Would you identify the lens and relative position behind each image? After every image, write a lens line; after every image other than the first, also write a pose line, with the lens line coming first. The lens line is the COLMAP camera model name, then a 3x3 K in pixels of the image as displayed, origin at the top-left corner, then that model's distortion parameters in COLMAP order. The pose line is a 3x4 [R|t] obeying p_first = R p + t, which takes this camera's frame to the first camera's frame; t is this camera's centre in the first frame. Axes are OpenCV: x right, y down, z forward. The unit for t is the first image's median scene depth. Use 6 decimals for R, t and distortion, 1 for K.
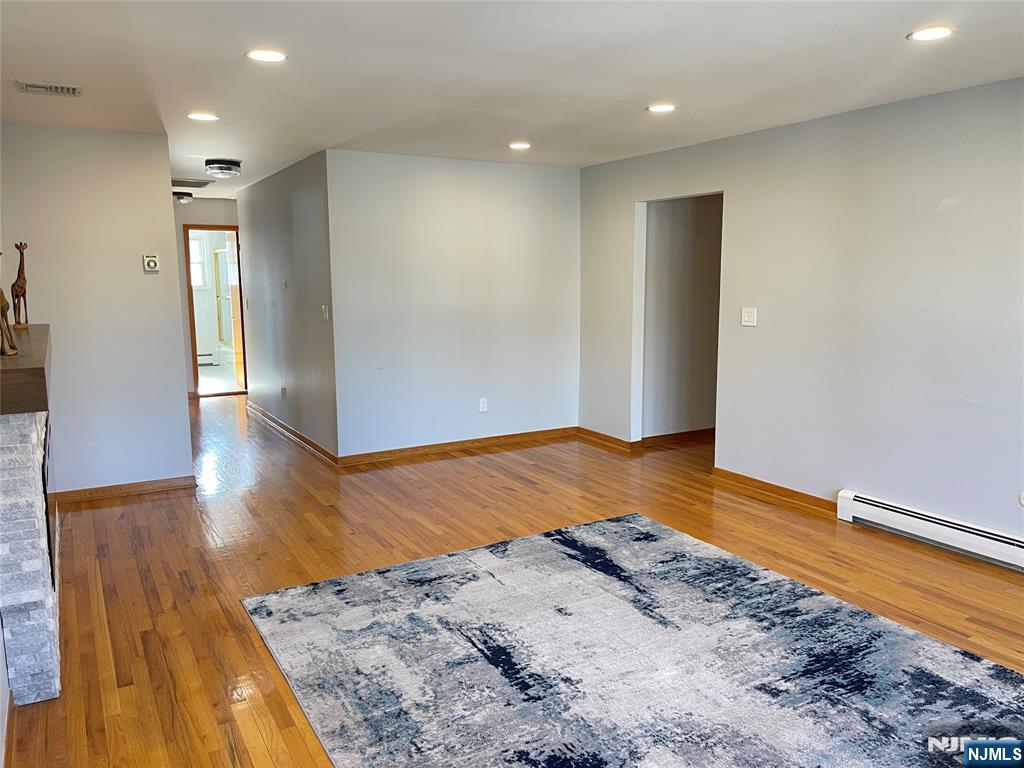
lens RADIAL K [[772.6, 0, 523.5], [0, 772.6, 383.1], [0, 0, 1]] dist [0.071769, -0.090253]
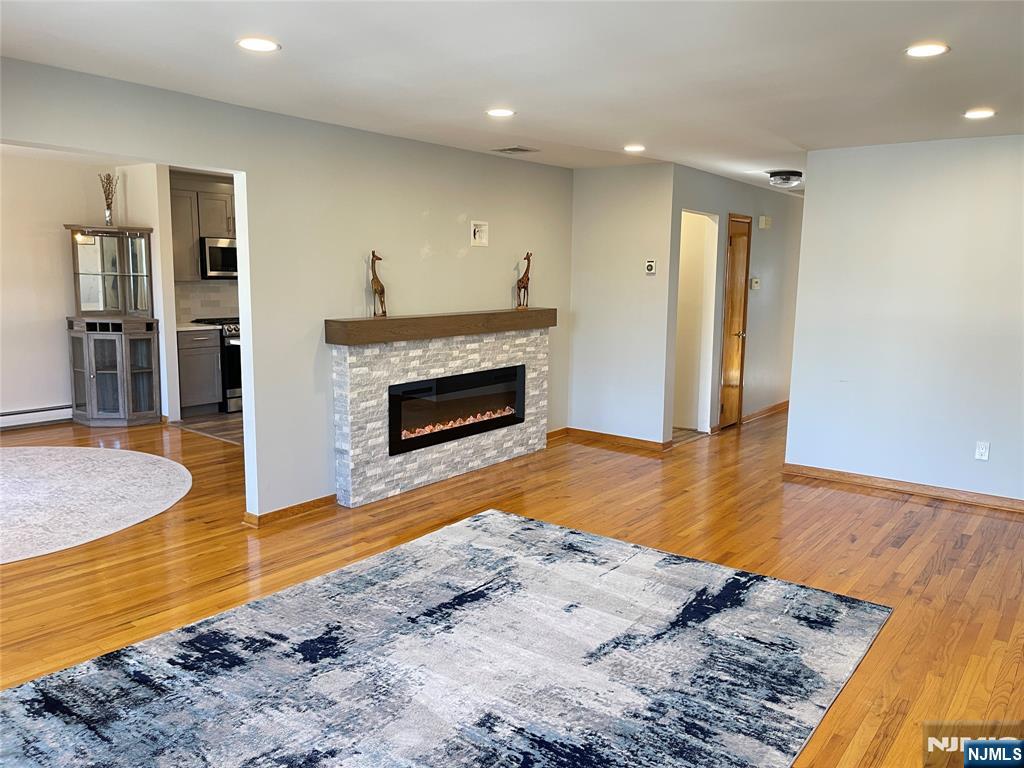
lens RADIAL K [[772.6, 0, 525.7], [0, 772.6, 383.9], [0, 0, 1]] dist [0.071769, -0.090253]
pose [[0.381074, 0.143100, -0.913403, 0.866307], [-0.149283, 0.984509, 0.091958, -0.075015], [0.912413, 0.101312, 0.396533, 0.484566]]
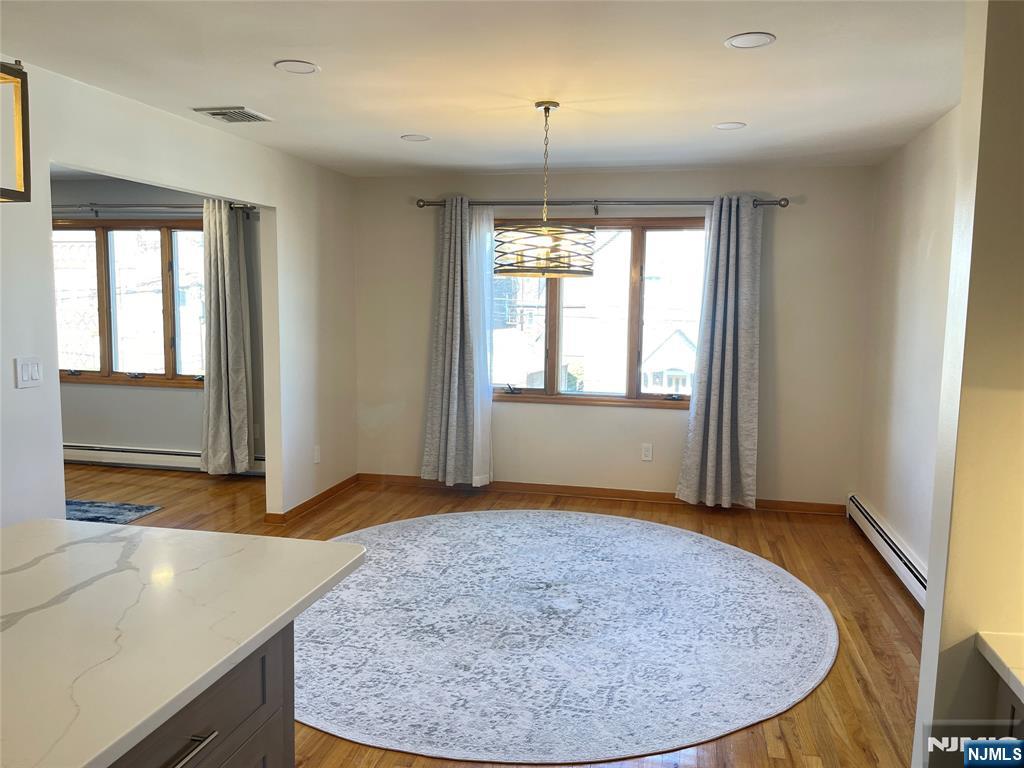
lens RADIAL K [[772.6, 0, 525.4], [0, 772.6, 385.2], [0, 0, 1]] dist [0.071769, -0.090253]
pose [[-0.737219, -0.081848, 0.670678, -1.415501], [0.081196, 0.974710, 0.208203, -0.109324], [-0.670757, 0.207948, -0.711929, 0.831887]]
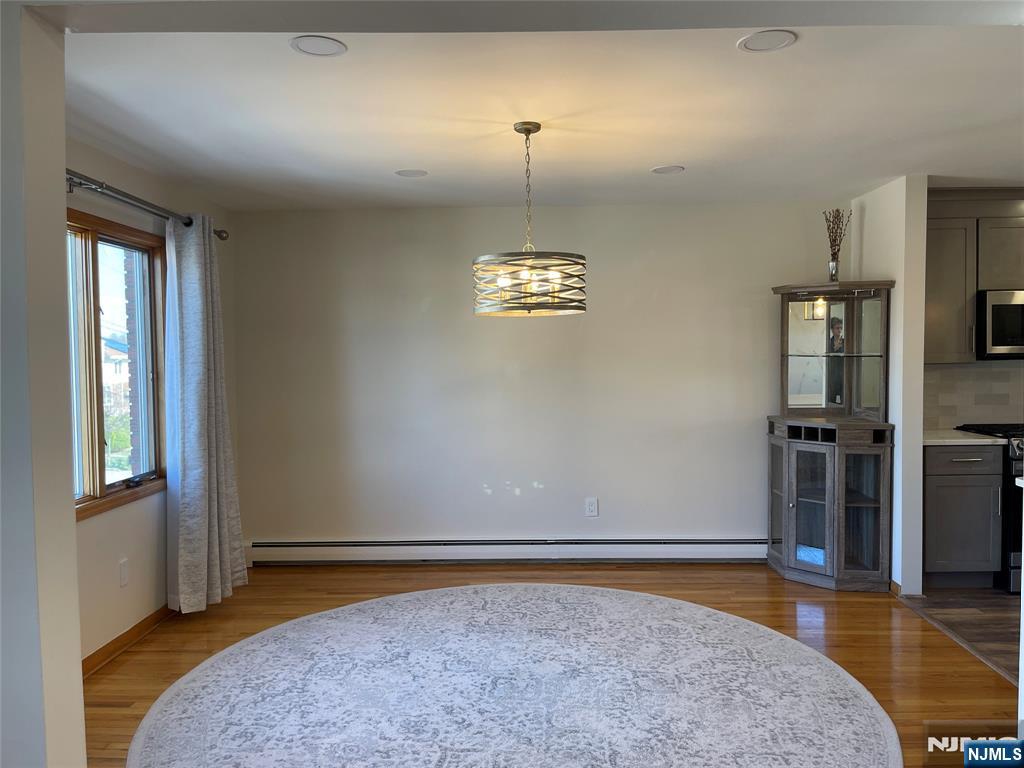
lens RADIAL K [[772.6, 0, 517.7], [0, 772.6, 384.5], [0, 0, 1]] dist [0.071769, -0.090253]
pose [[-0.530608, 0.042297, -0.846561, 0.028239], [-0.105541, 0.987685, 0.115499, -0.057219], [0.841021, 0.150631, -0.519610, 0.535172]]
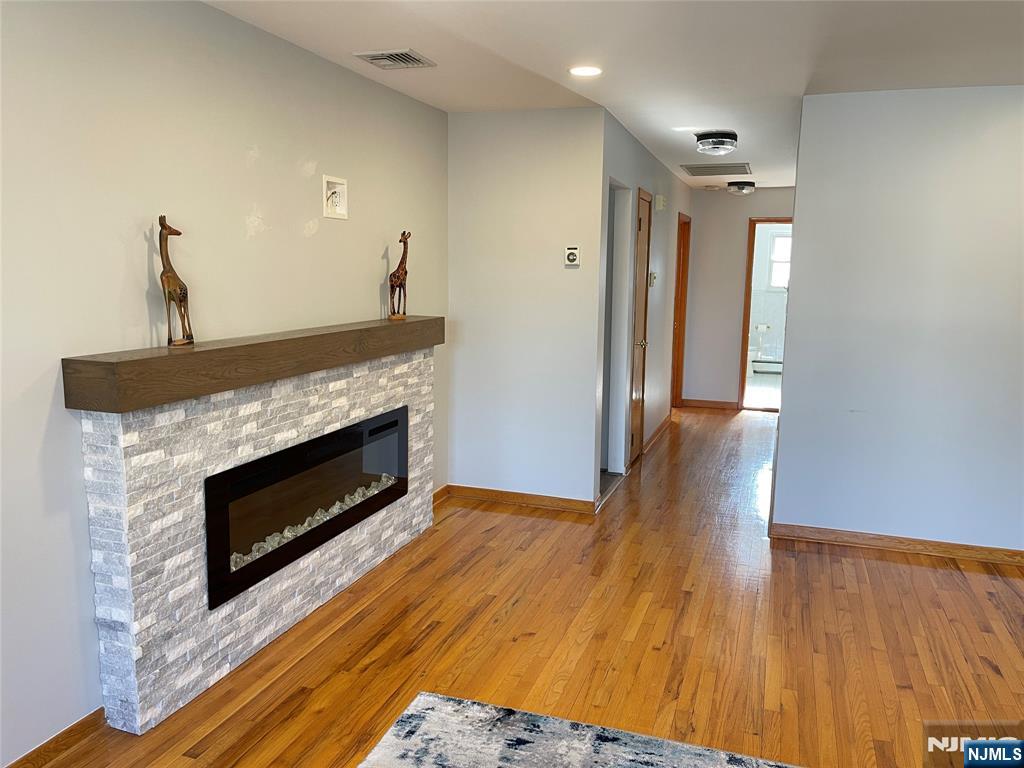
lens RADIAL K [[772.6, 0, 520.9], [0, 772.6, 380.3], [0, 0, 1]] dist [0.071769, -0.090253]
pose [[0.650764, 0.121277, -0.749532, 0.227240], [-0.127135, 0.990629, 0.049906, -0.071199], [0.748561, 0.062815, 0.660084, 0.547427]]
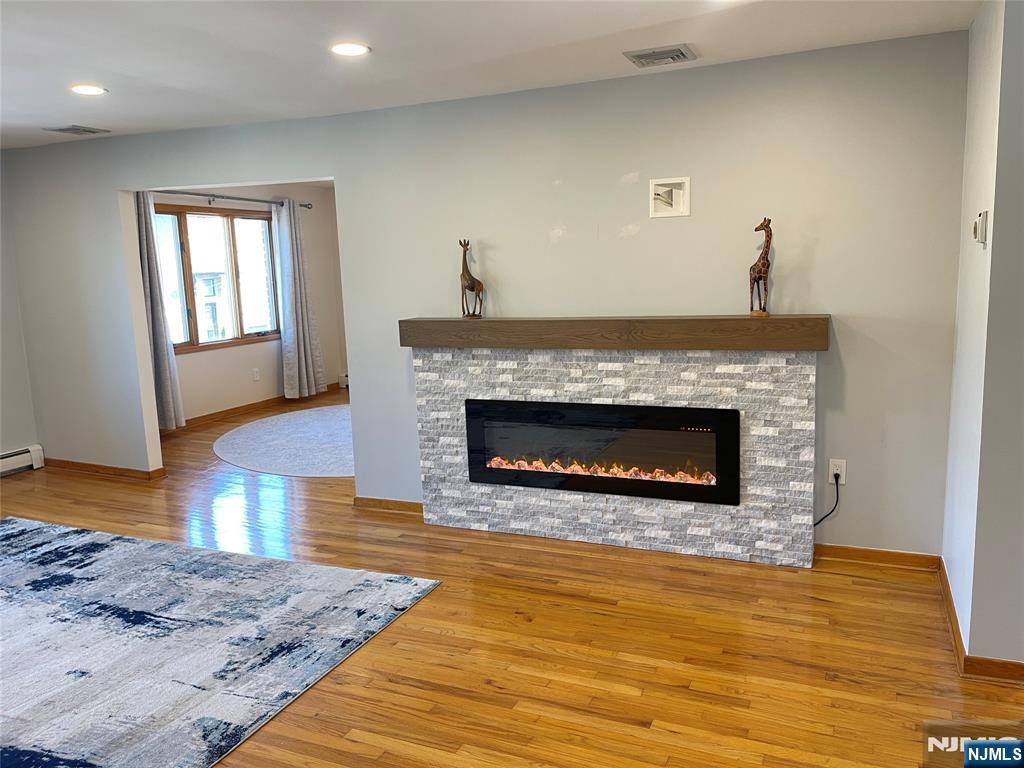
lens RADIAL K [[772.6, 0, 523.0], [0, 772.6, 382.0], [0, 0, 1]] dist [0.071769, -0.090253]
pose [[-0.806554, 0.116141, -0.579639, 0.111839], [-0.053518, 0.962140, 0.267251, -0.251446], [0.588733, 0.246574, -0.769802, 1.762585]]
